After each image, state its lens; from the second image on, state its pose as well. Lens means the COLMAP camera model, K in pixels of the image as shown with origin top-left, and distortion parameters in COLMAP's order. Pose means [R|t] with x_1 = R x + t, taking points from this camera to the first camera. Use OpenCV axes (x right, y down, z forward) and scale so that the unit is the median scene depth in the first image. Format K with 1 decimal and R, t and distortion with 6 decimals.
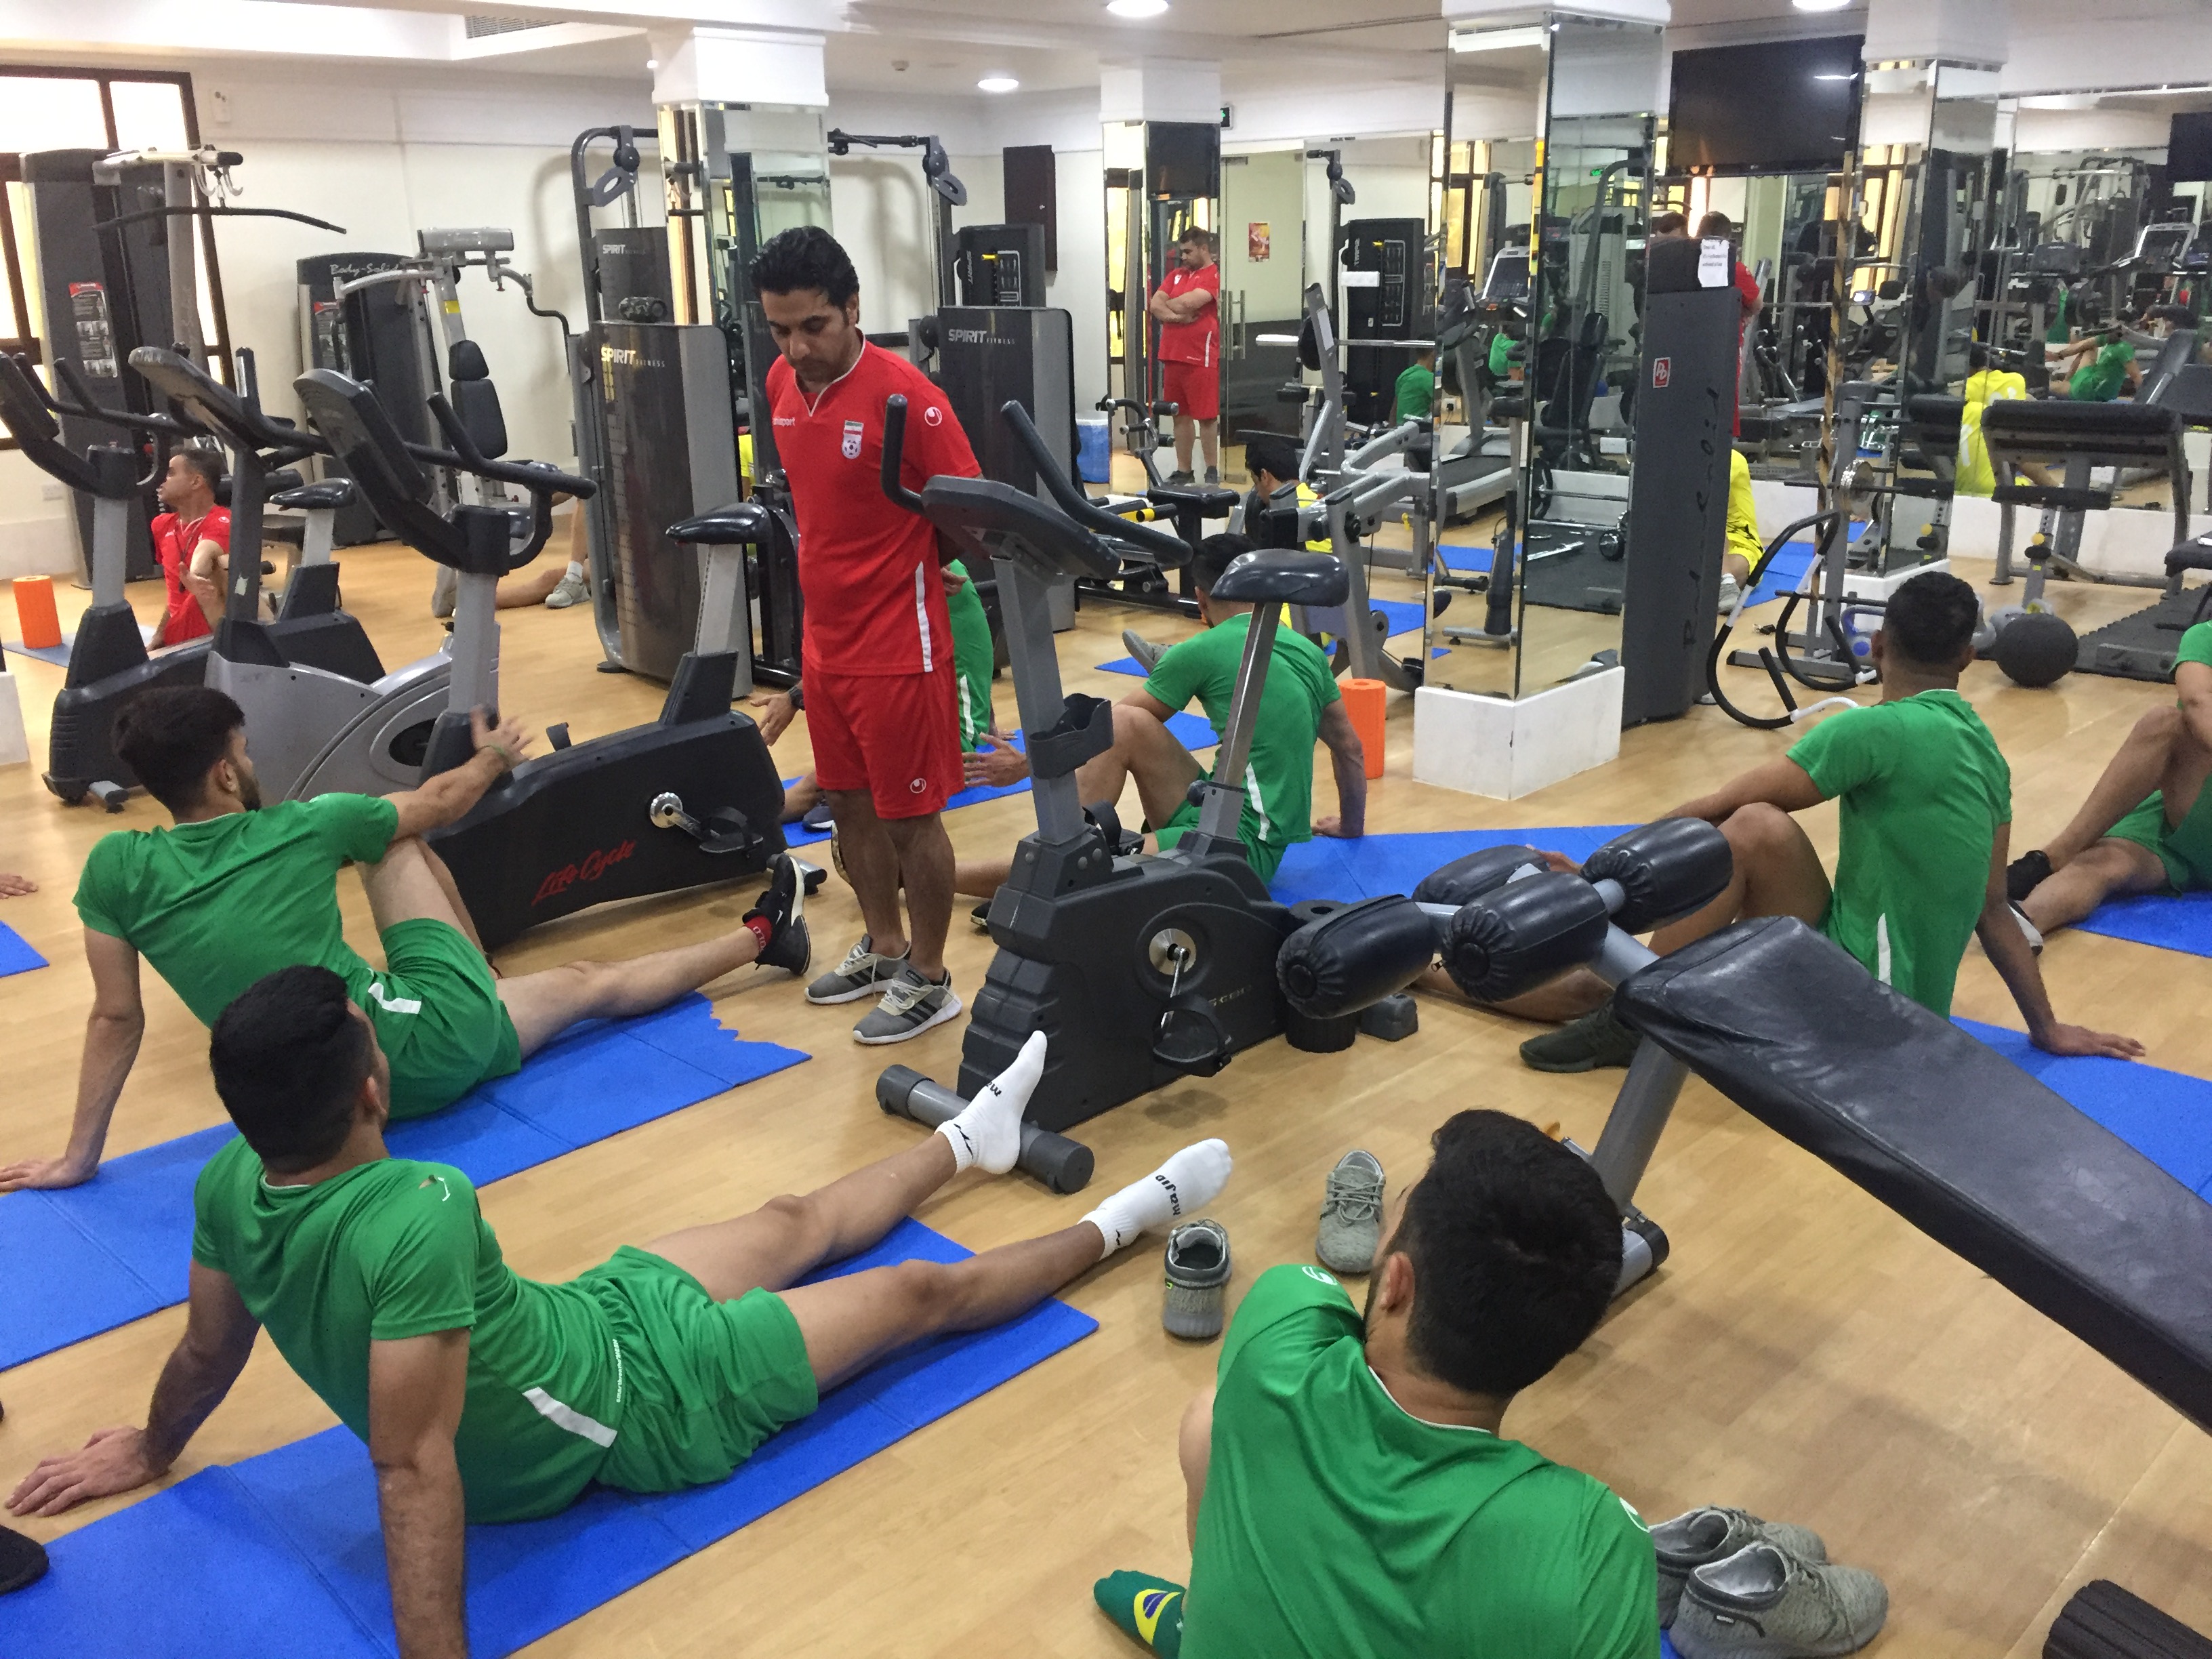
lens RADIAL K [[1908.2, 0, 1106.0], [0, 1908.2, 829.5], [0, 0, 1]] dist [-0.001882, -0.004588]
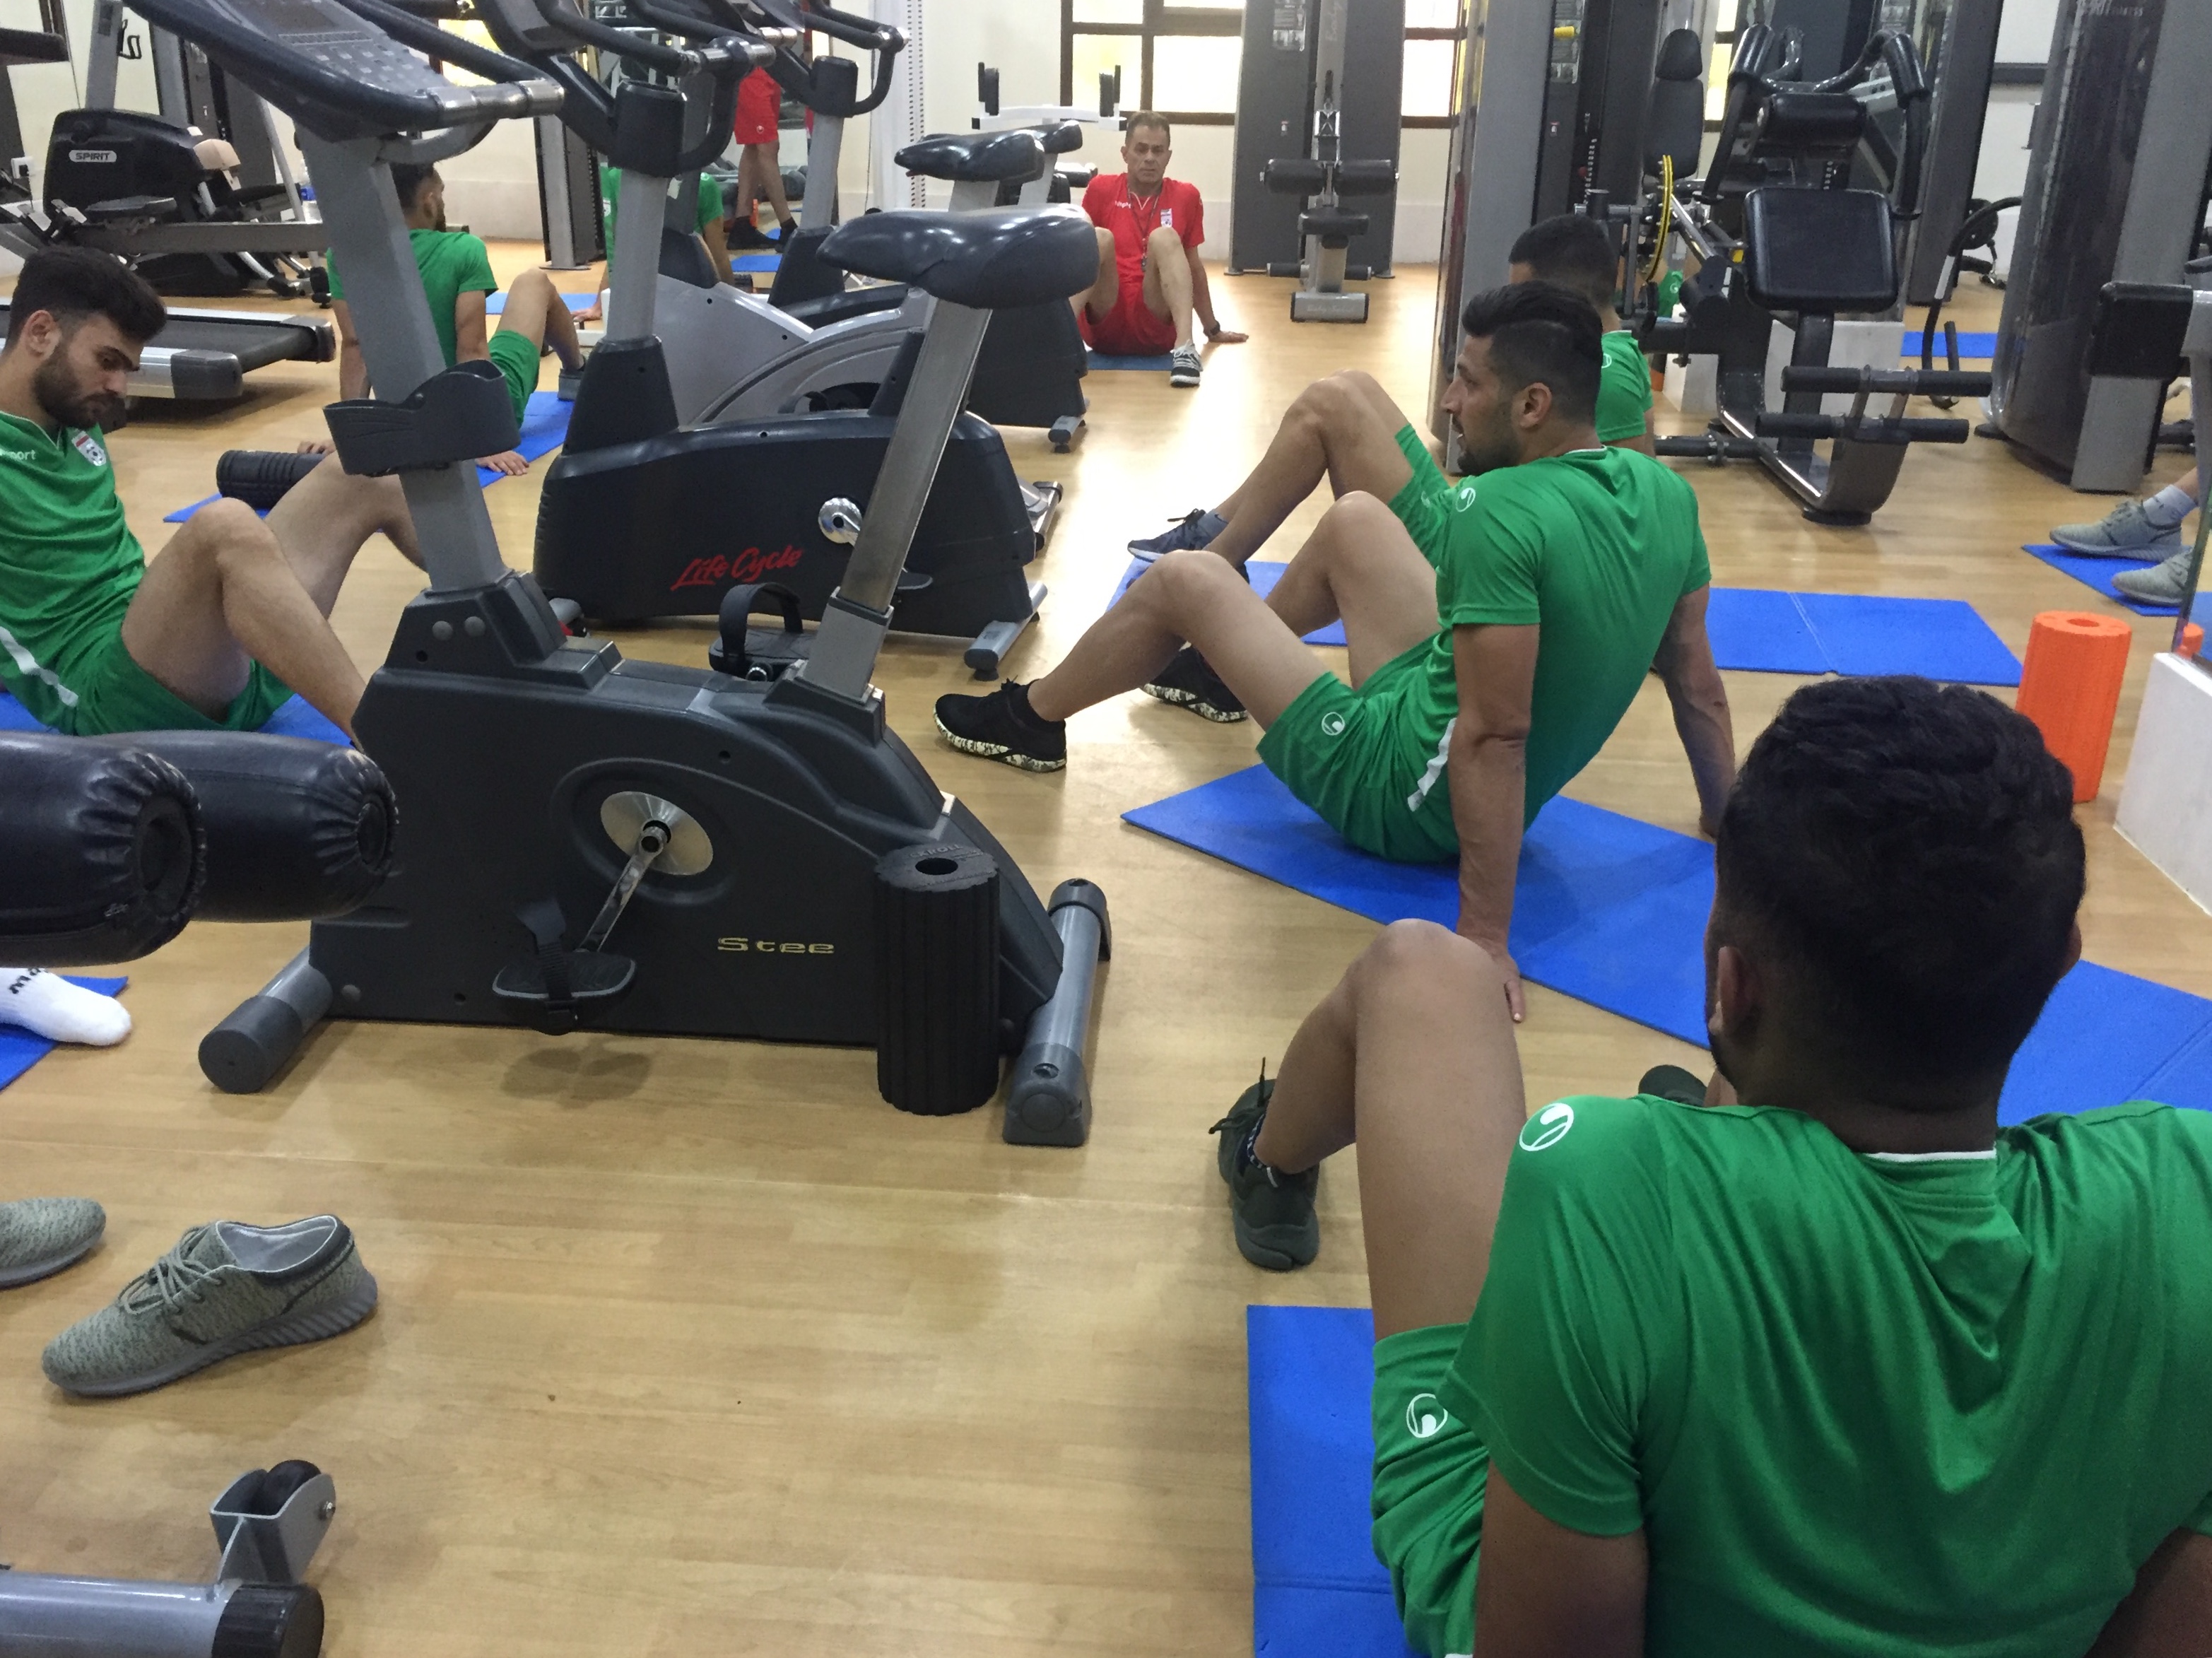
lens RADIAL K [[1998.4, 0, 1106.0], [0, 1998.4, 829.0], [0, 0, 1]] dist [0.001820, 0.000026]
pose [[0.645993, 0.314056, -0.695746, 0.508369], [-0.252564, 0.948047, 0.193440, -0.086269], [0.720351, 0.050759, 0.691750, 0.586815]]
